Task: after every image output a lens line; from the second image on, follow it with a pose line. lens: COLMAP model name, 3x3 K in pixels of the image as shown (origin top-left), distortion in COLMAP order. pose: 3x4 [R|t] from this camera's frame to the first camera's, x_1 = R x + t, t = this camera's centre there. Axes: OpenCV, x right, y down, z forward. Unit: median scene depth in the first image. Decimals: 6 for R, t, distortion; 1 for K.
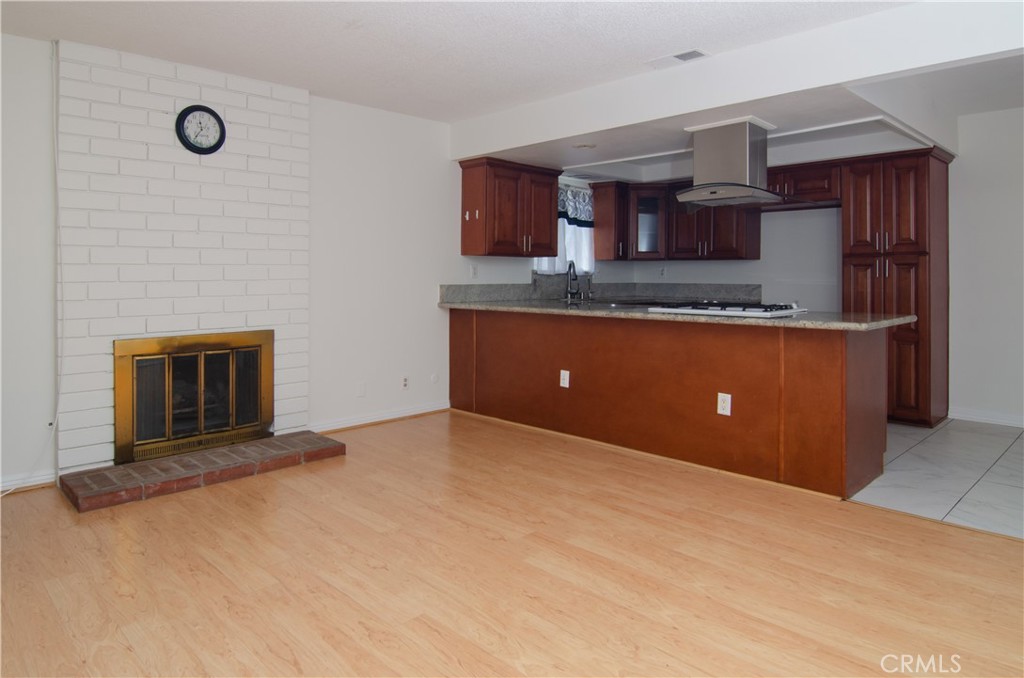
lens RADIAL K [[641.6, 0, 481.0], [0, 641.6, 276.4], [0, 0, 1]] dist [-0.007978, -0.004071]
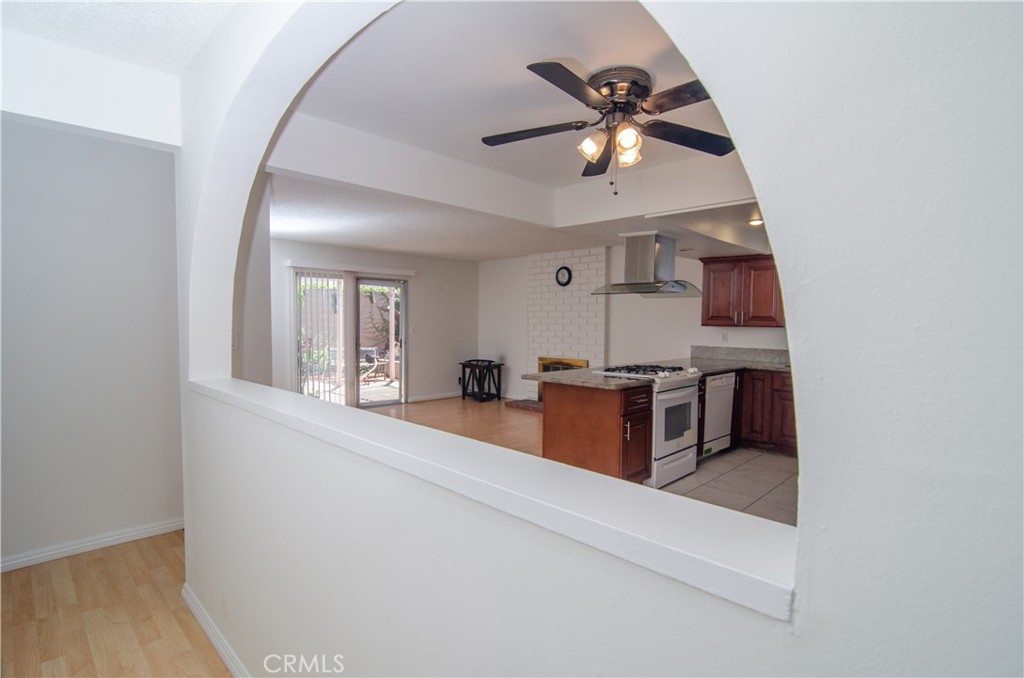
lens RADIAL K [[508.8, 0, 500.2], [0, 508.8, 350.3], [0, 0, 1]] dist [-0.003509, -0.000618]
pose [[0.032100, 0.061865, -0.997568, 1.409784], [-0.008999, 0.998060, 0.061606, -0.057191], [0.999444, 0.007000, 0.032594, 0.634668]]
